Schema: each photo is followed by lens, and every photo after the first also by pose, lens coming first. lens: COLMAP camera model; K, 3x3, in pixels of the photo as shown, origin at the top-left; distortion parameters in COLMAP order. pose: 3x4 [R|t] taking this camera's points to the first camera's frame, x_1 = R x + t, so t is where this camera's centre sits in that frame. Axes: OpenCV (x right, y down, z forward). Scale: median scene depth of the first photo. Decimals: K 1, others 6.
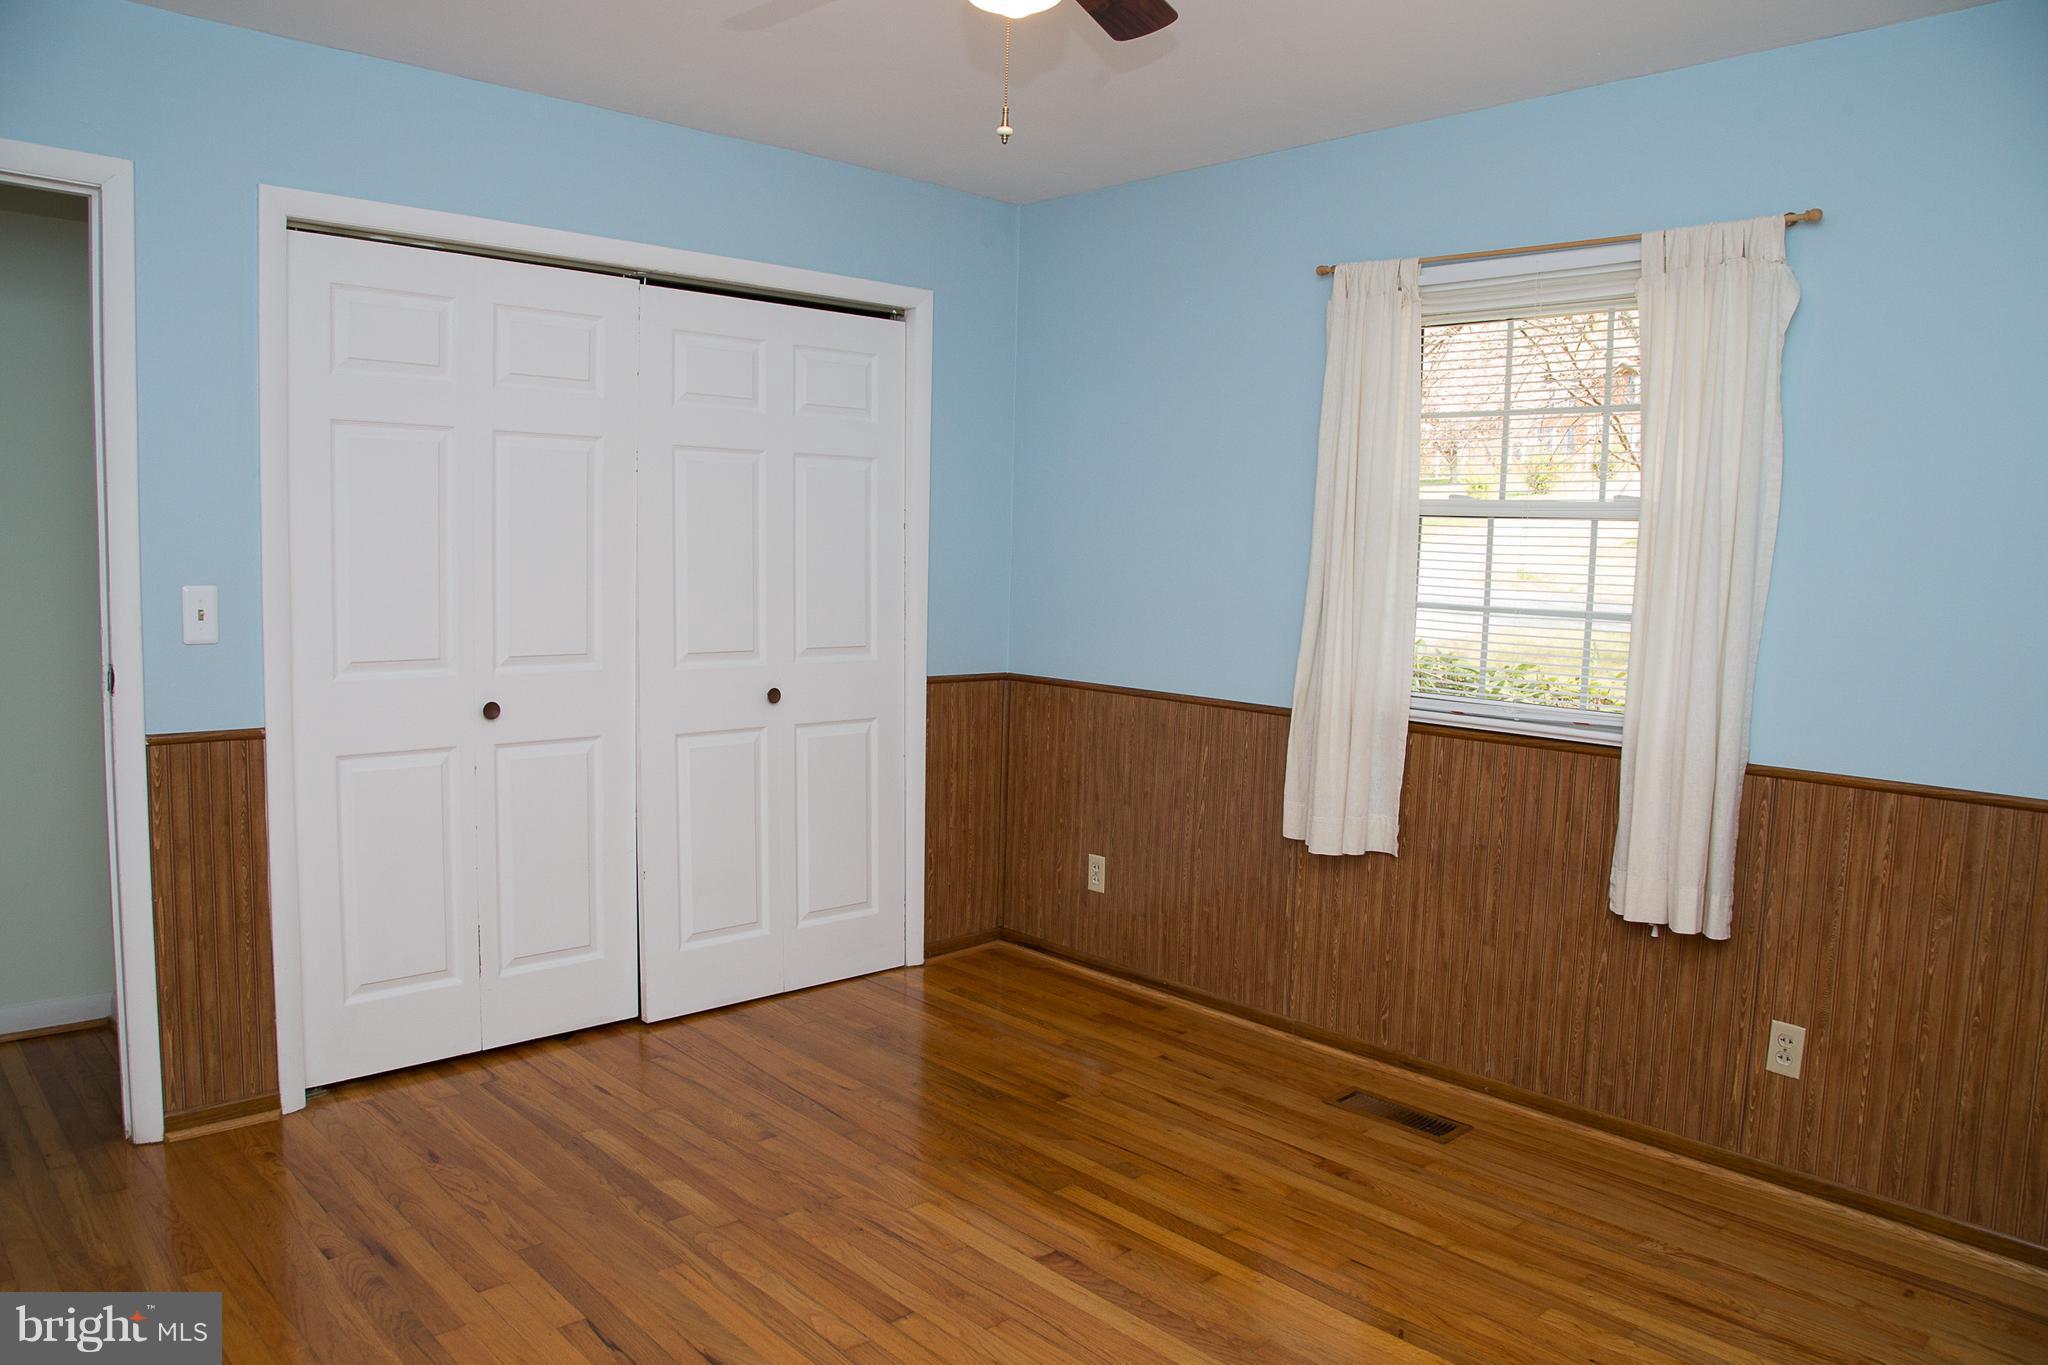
lens RADIAL K [[1404.2, 0, 1017.7], [0, 1404.2, 682.9], [0, 0, 1]] dist [-0.117419, 0.059795]
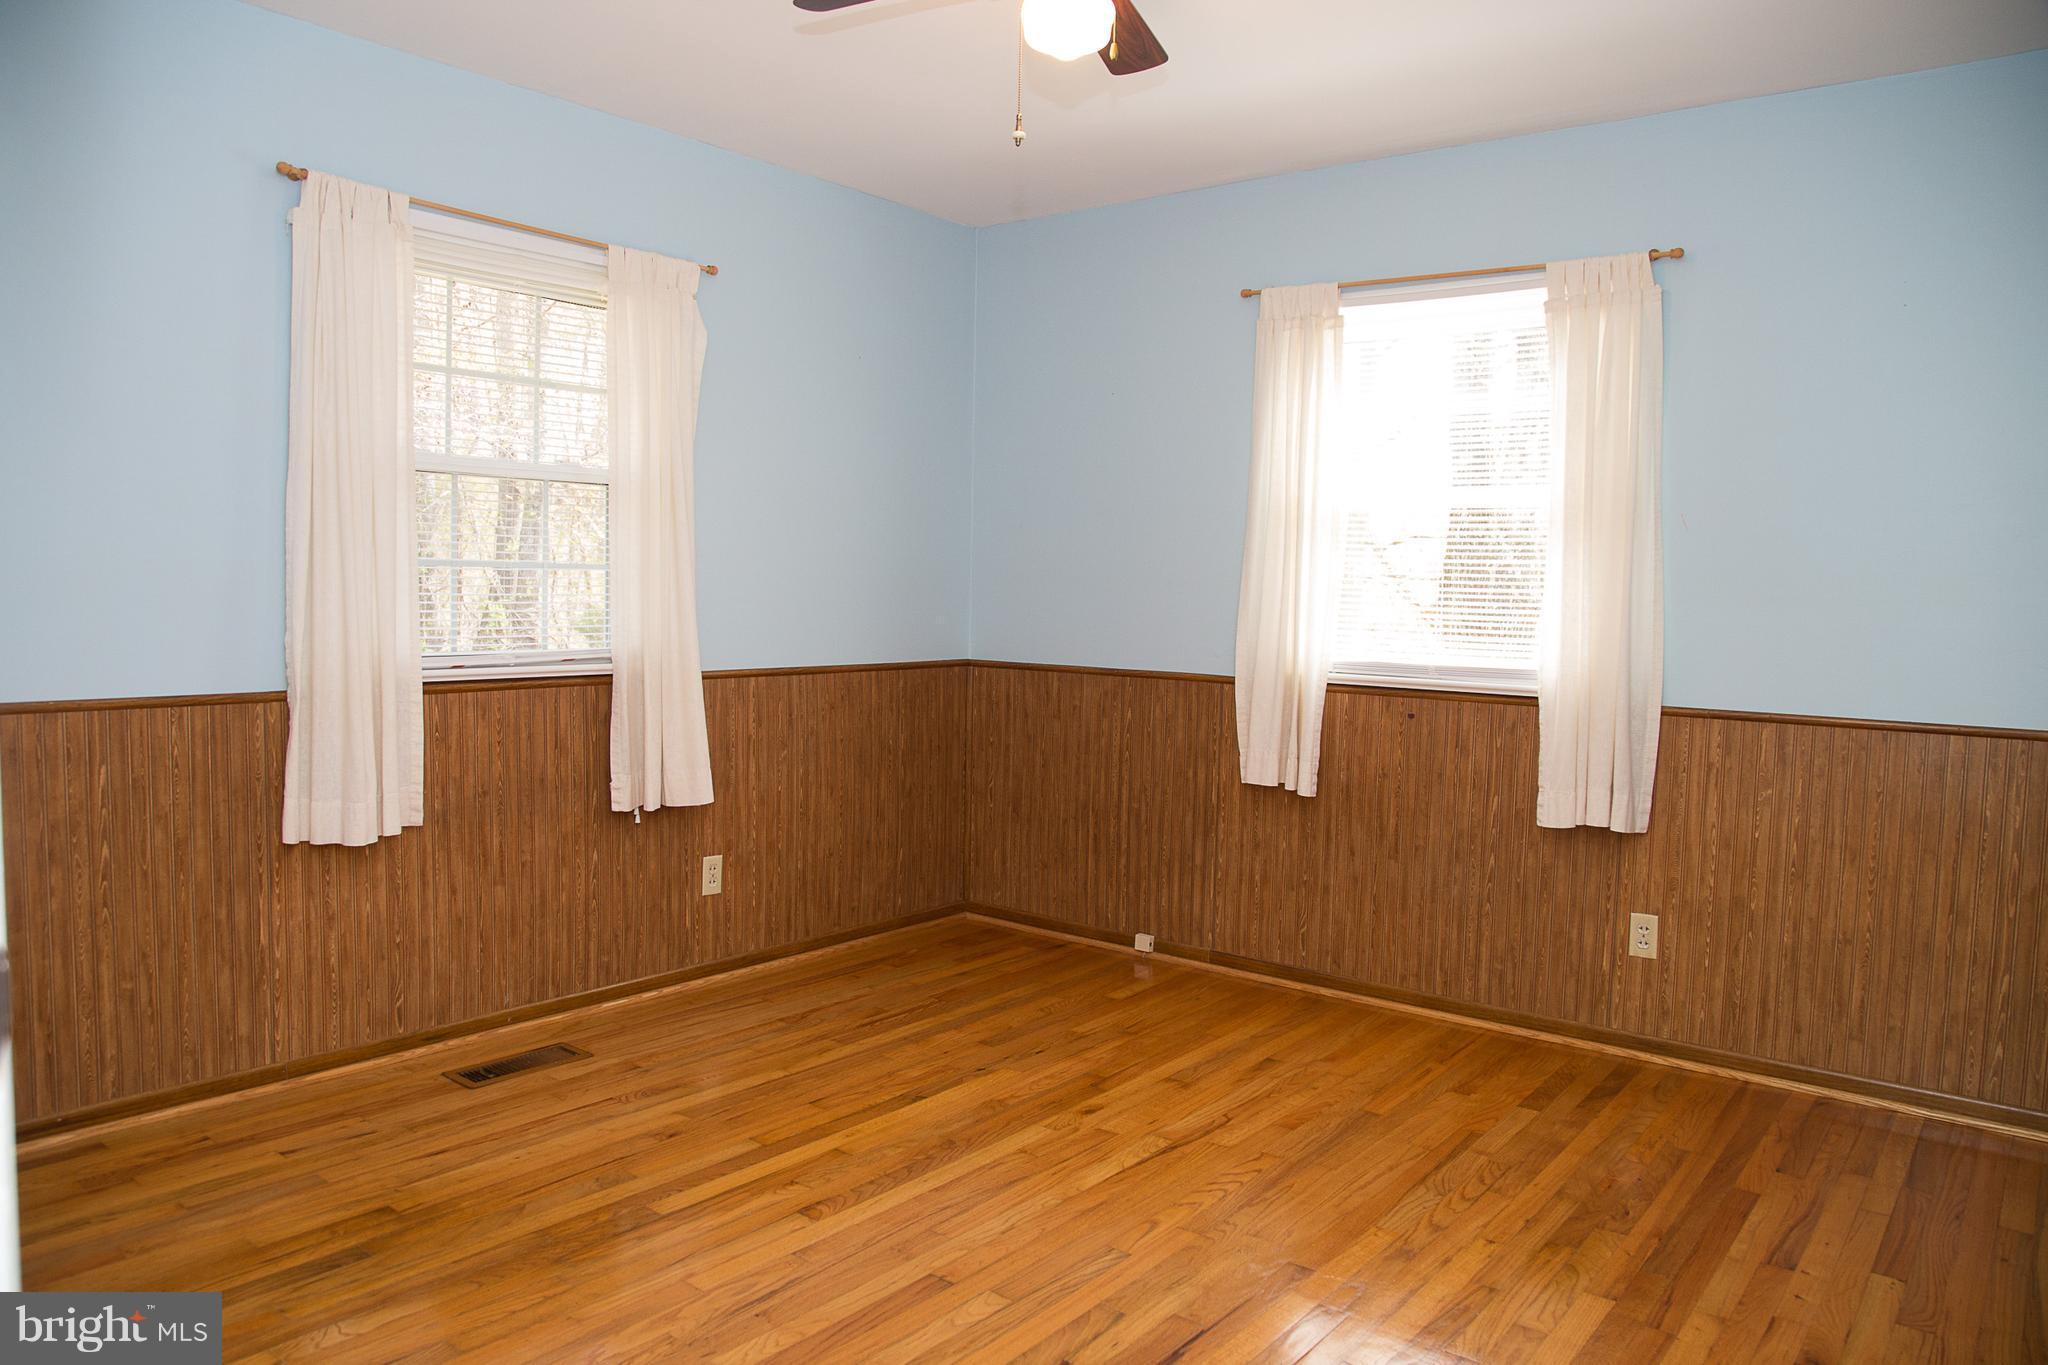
lens RADIAL K [[1404.2, 0, 1017.7], [0, 1404.2, 682.9], [0, 0, 1]] dist [-0.117419, 0.059795]
pose [[-0.136711, -0.099764, 0.985575, -0.728909], [0.069705, 0.991481, 0.110031, -0.048810], [-0.988155, 0.083742, -0.128592, 0.735644]]
